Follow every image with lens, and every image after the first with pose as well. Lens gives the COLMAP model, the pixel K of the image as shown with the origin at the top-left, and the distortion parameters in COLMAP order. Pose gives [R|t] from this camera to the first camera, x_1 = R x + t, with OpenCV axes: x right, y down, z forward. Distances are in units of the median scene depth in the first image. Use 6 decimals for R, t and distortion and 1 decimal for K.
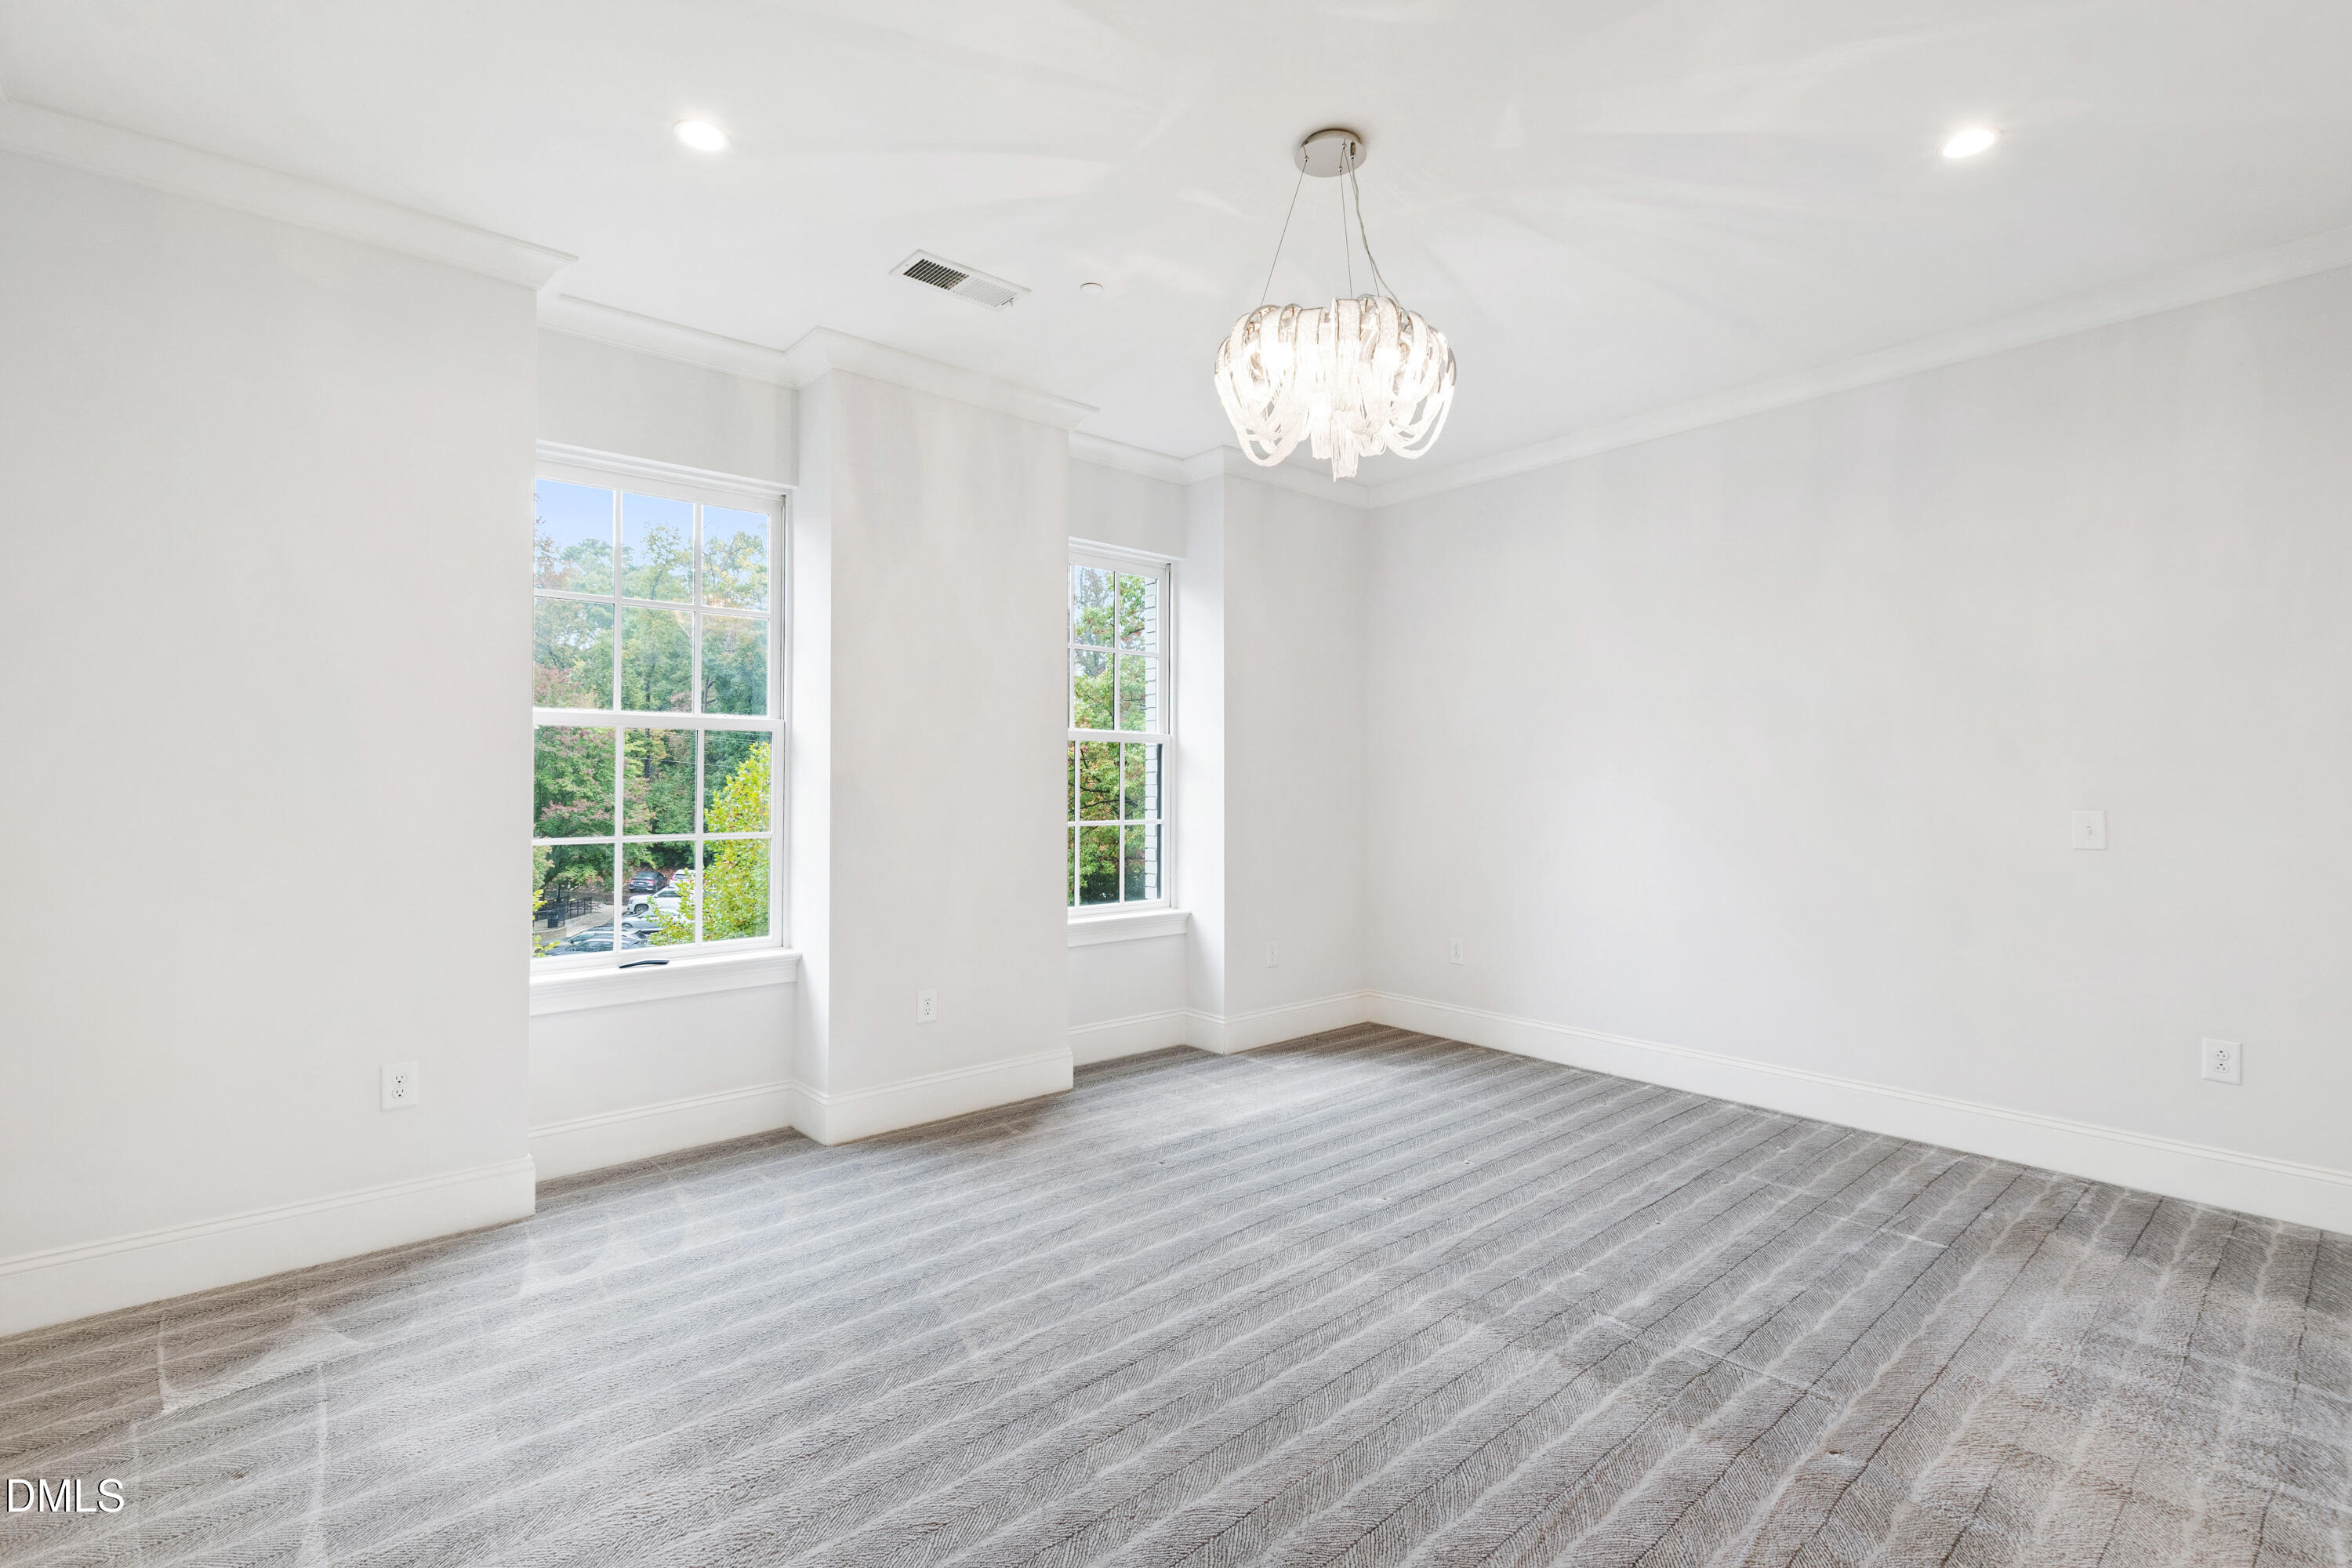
lens RADIAL K [[1021.8, 0, 1173.0], [0, 1021.8, 783.6], [0, 0, 1]] dist [0.001814, -0.000323]
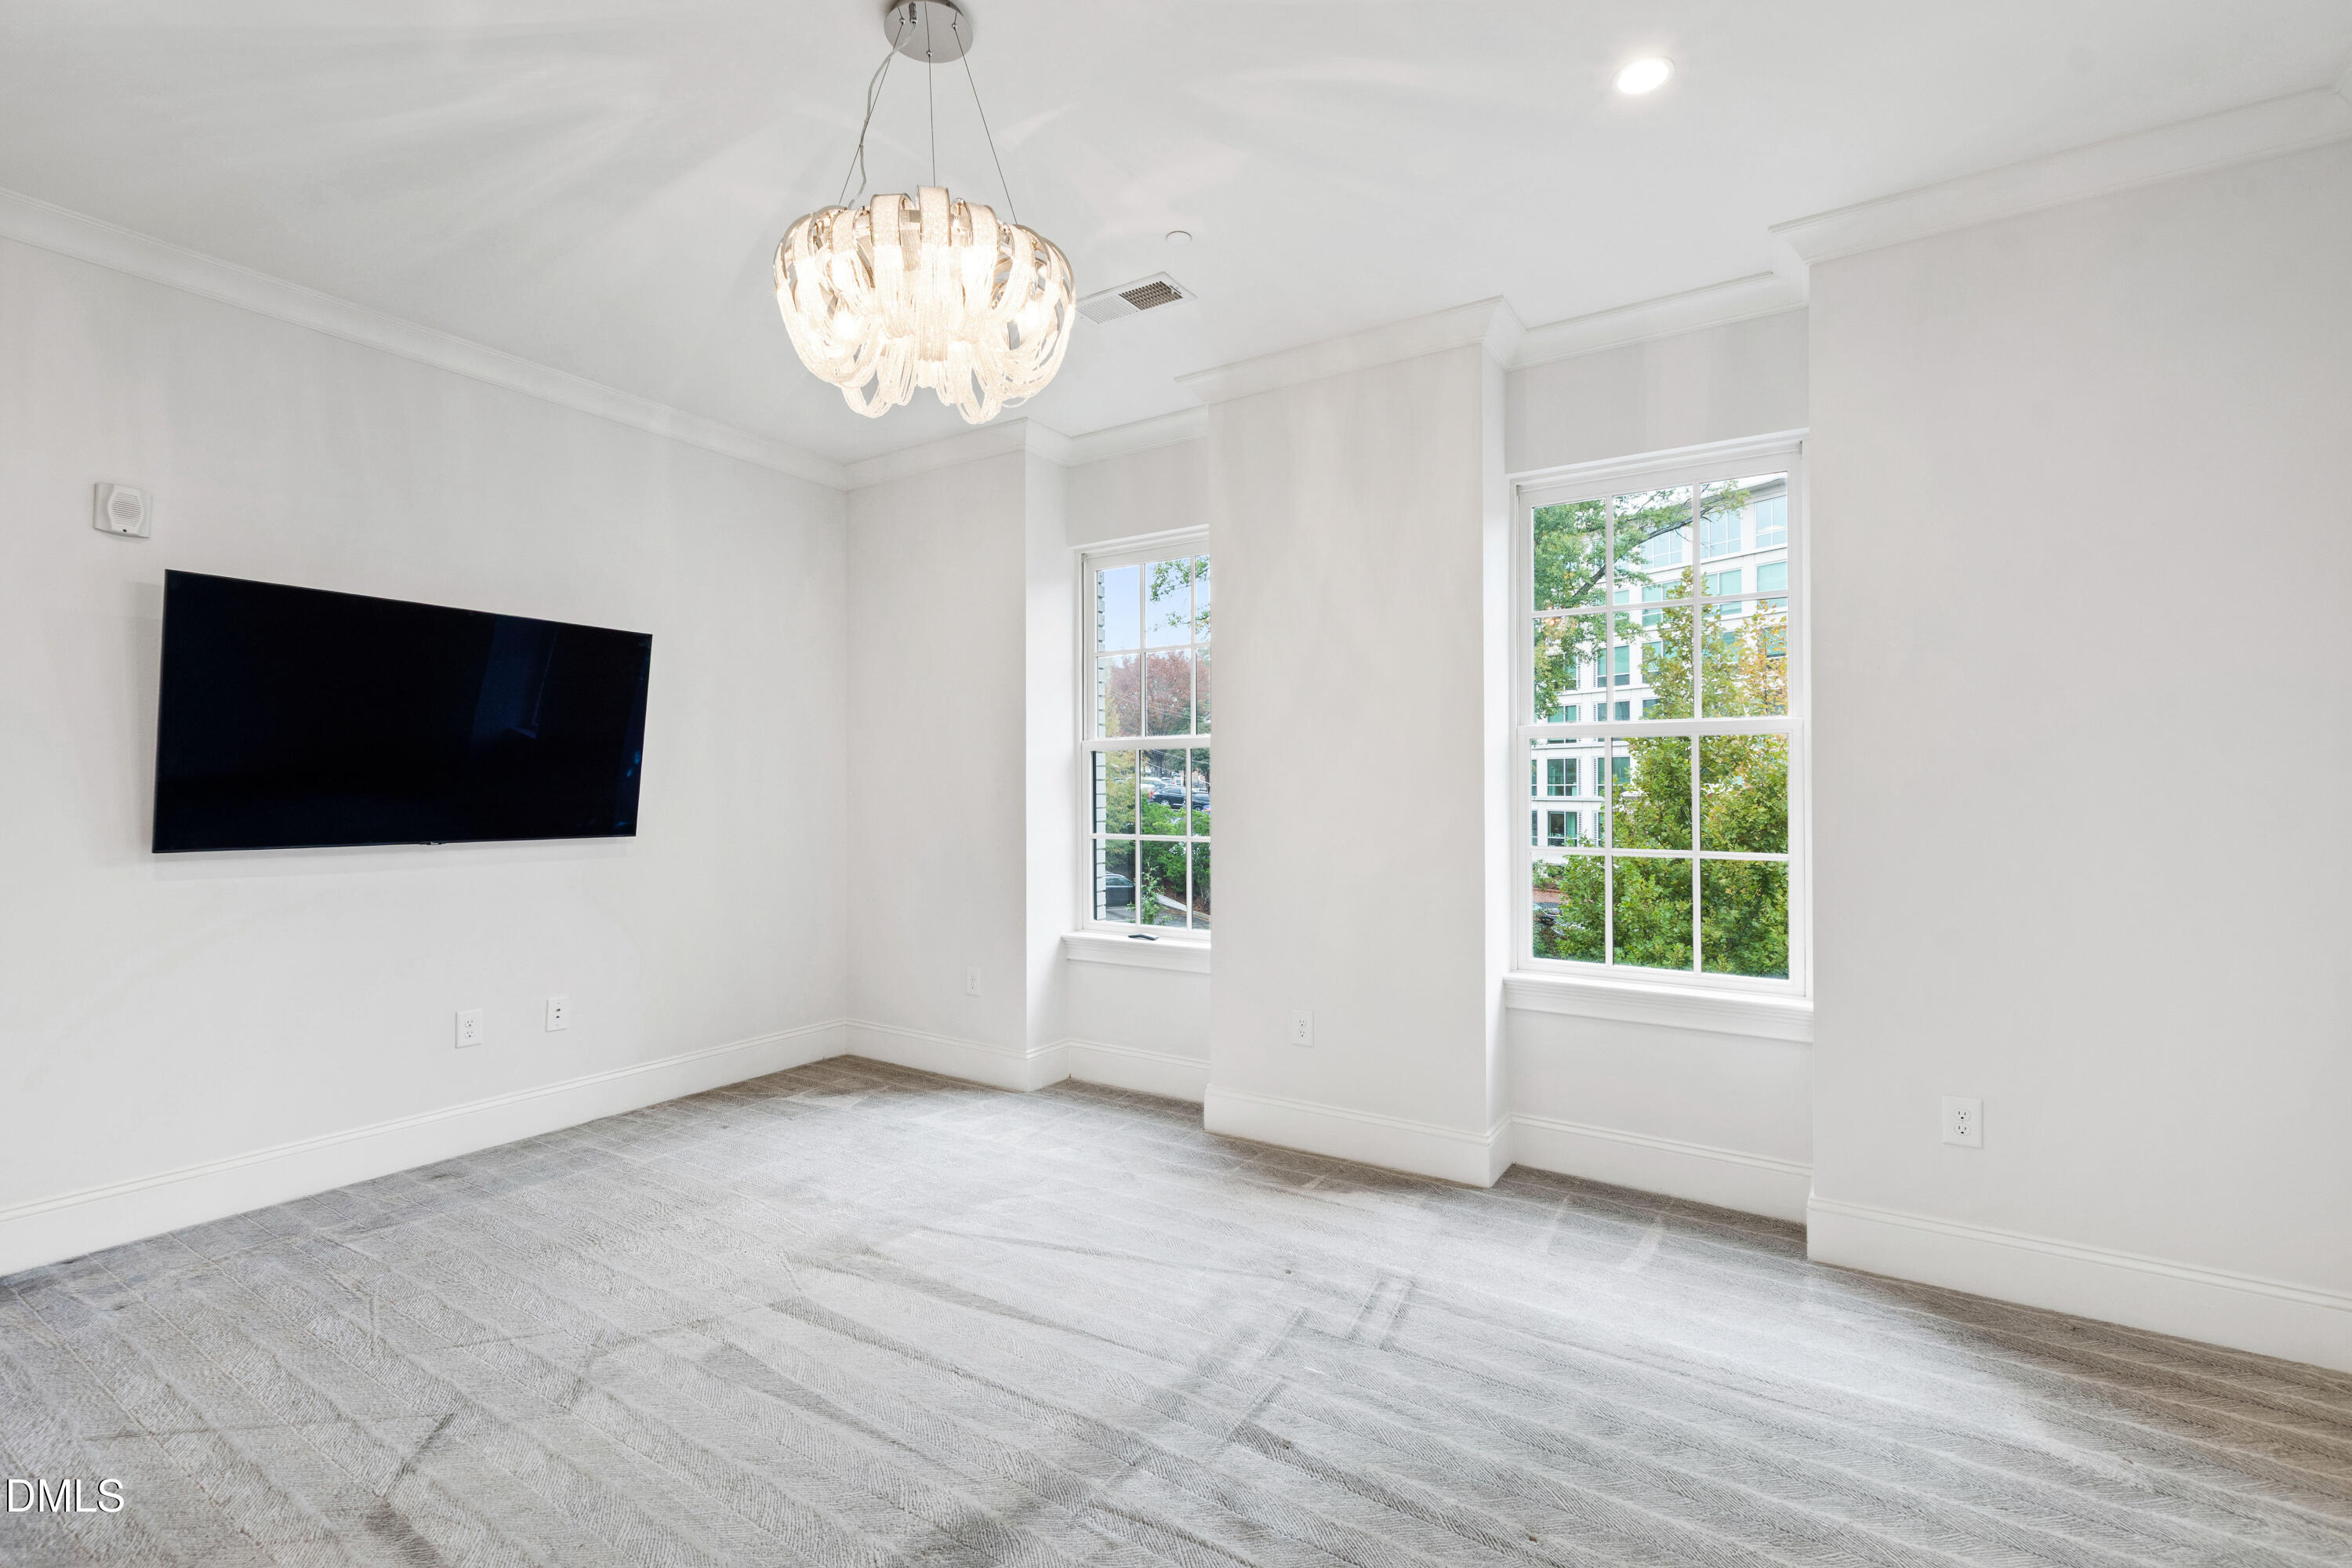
lens RADIAL K [[1095.2, 0, 1173.1], [0, 1095.2, 782.1], [0, 0, 1]] dist [0.017354, 0.000468]
pose [[0.268228, -0.008738, -0.963316, 0.743412], [-0.003742, 0.999942, -0.010112, -0.001519], [0.963348, 0.006317, 0.268180, 0.626106]]
